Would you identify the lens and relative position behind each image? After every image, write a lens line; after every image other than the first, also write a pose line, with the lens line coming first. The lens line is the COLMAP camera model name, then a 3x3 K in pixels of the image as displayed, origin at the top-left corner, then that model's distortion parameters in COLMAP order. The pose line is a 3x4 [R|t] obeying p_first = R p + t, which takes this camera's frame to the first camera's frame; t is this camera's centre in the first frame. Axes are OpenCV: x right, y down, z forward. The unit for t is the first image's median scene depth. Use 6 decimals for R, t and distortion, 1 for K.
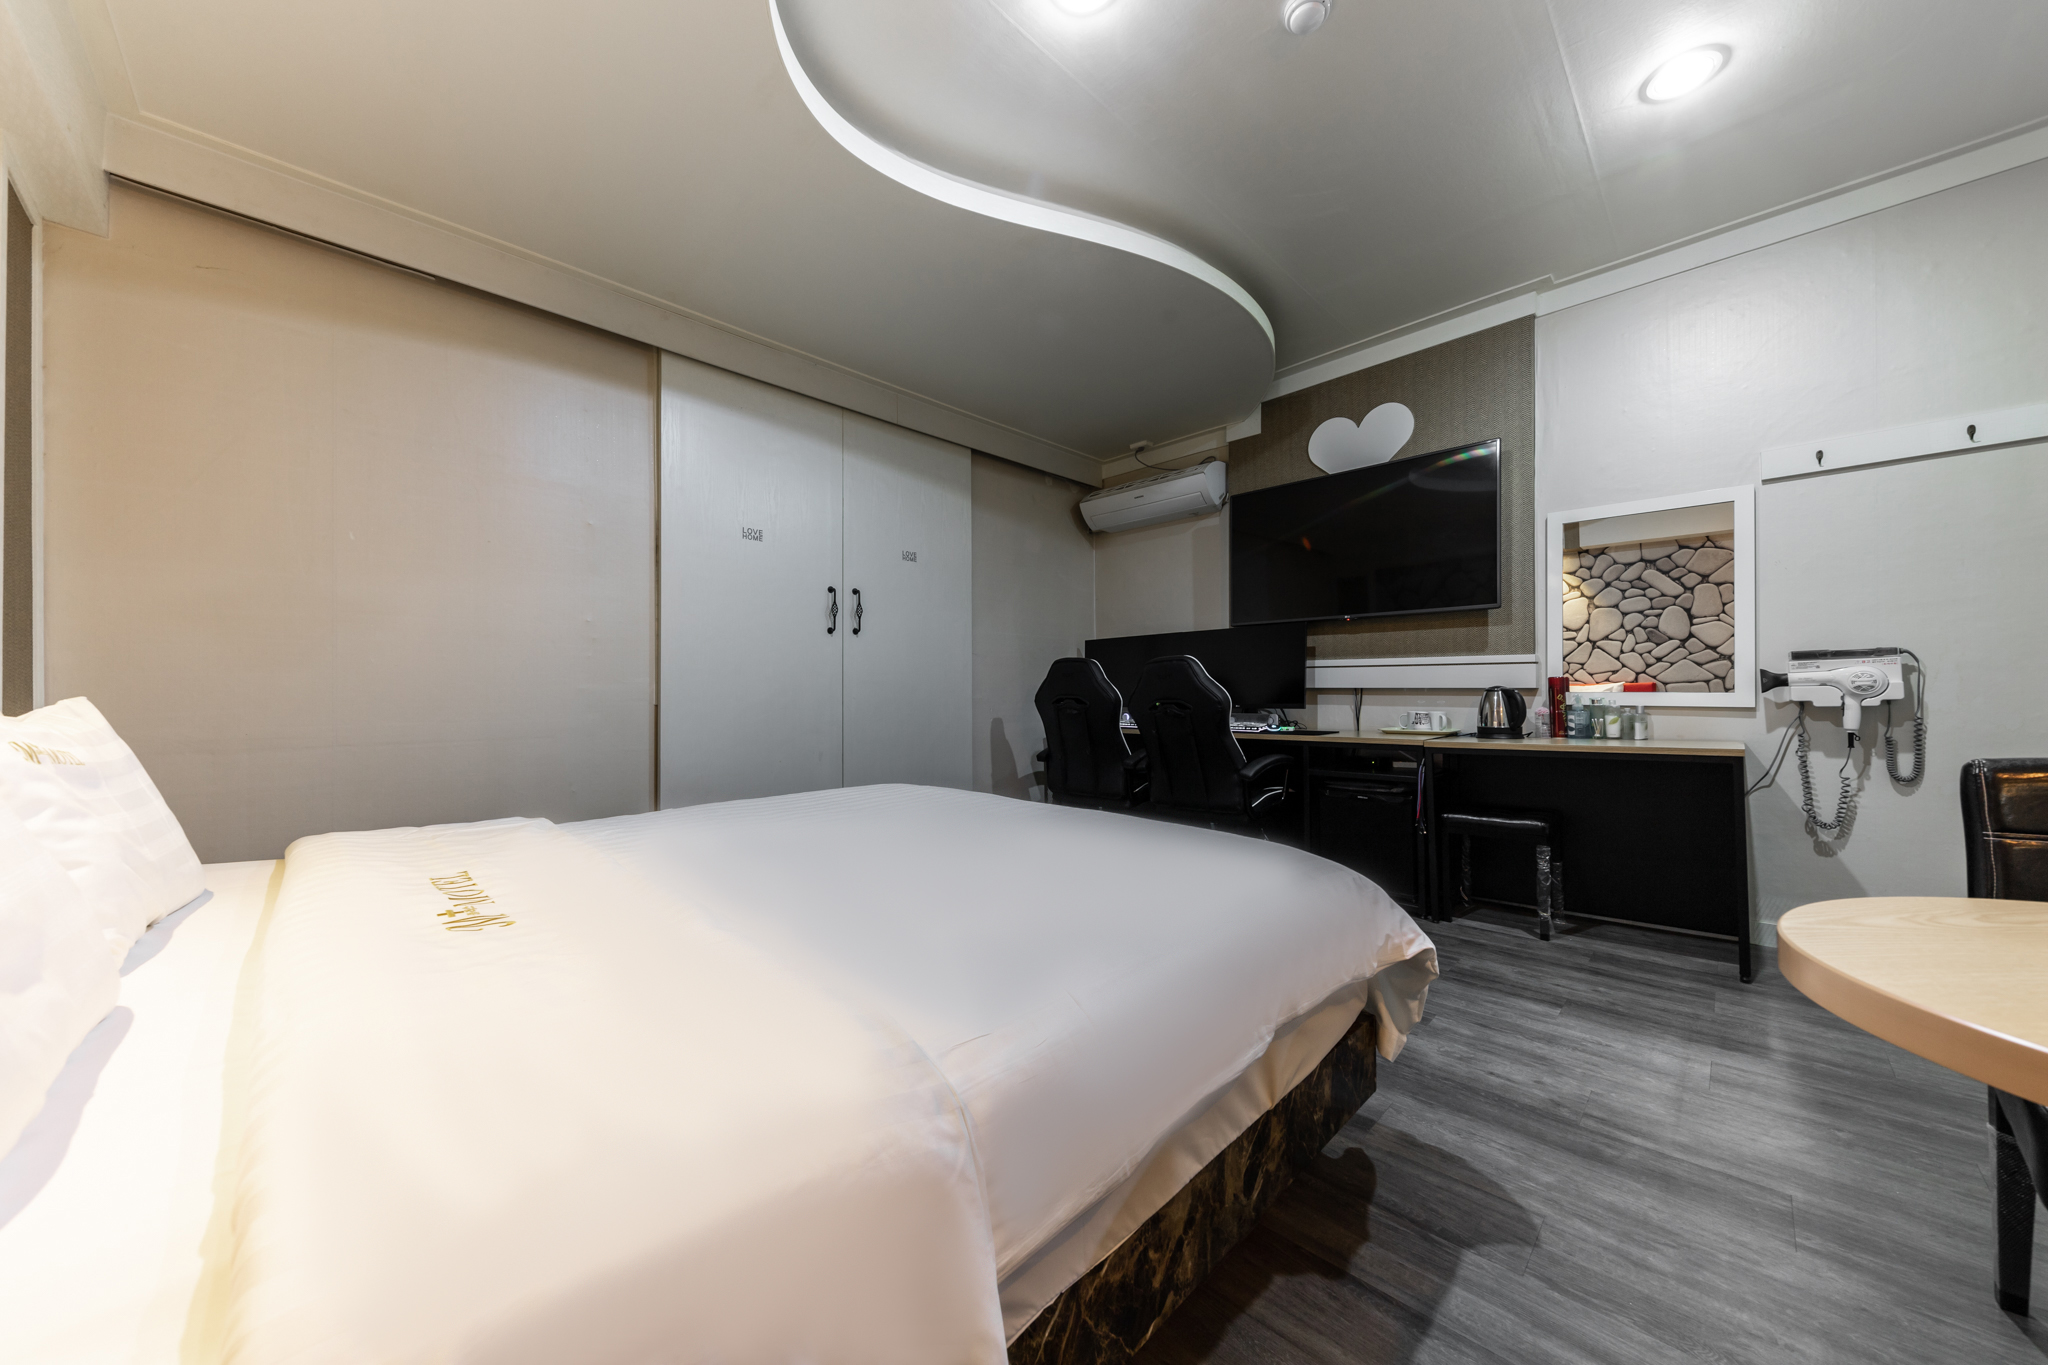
lens RADIAL K [[681.3, 0, 1031.3], [0, 681.3, 689.8], [0, 0, 1]] dist [-0.010736, 0.000030]
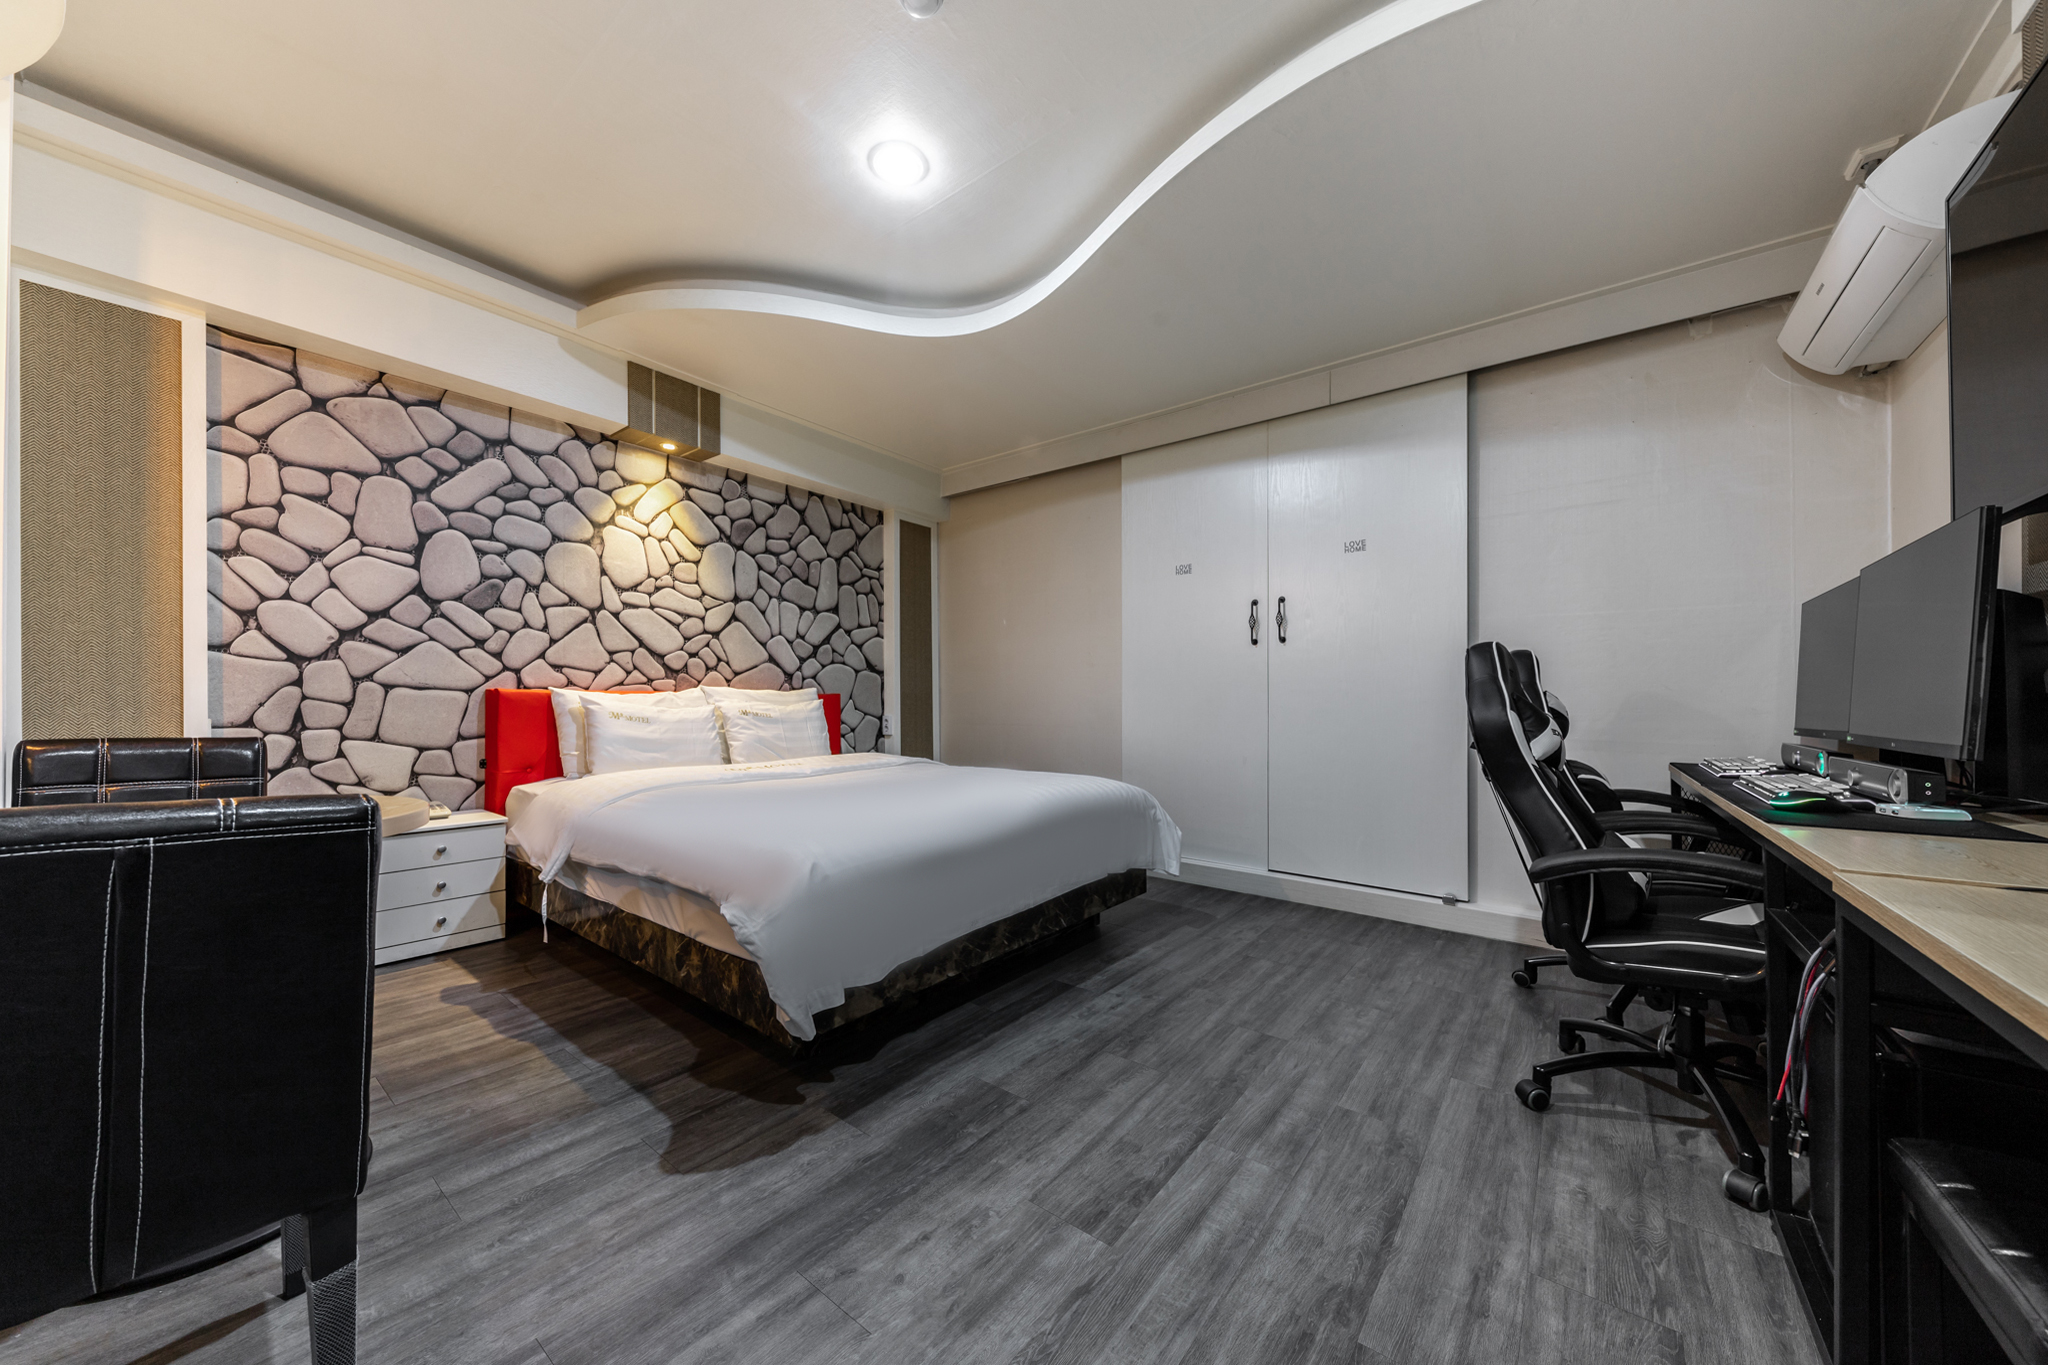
lens RADIAL K [[712.4, 0, 1024.0], [0, 712.4, 682.5], [0, 0, 1]] dist [0.013851, -0.003347]
pose [[0.139690, -0.024413, -0.989894, 1.518374], [0.000309, 0.999697, -0.024611, 0.002862], [0.990195, 0.003132, 0.139656, 1.037494]]
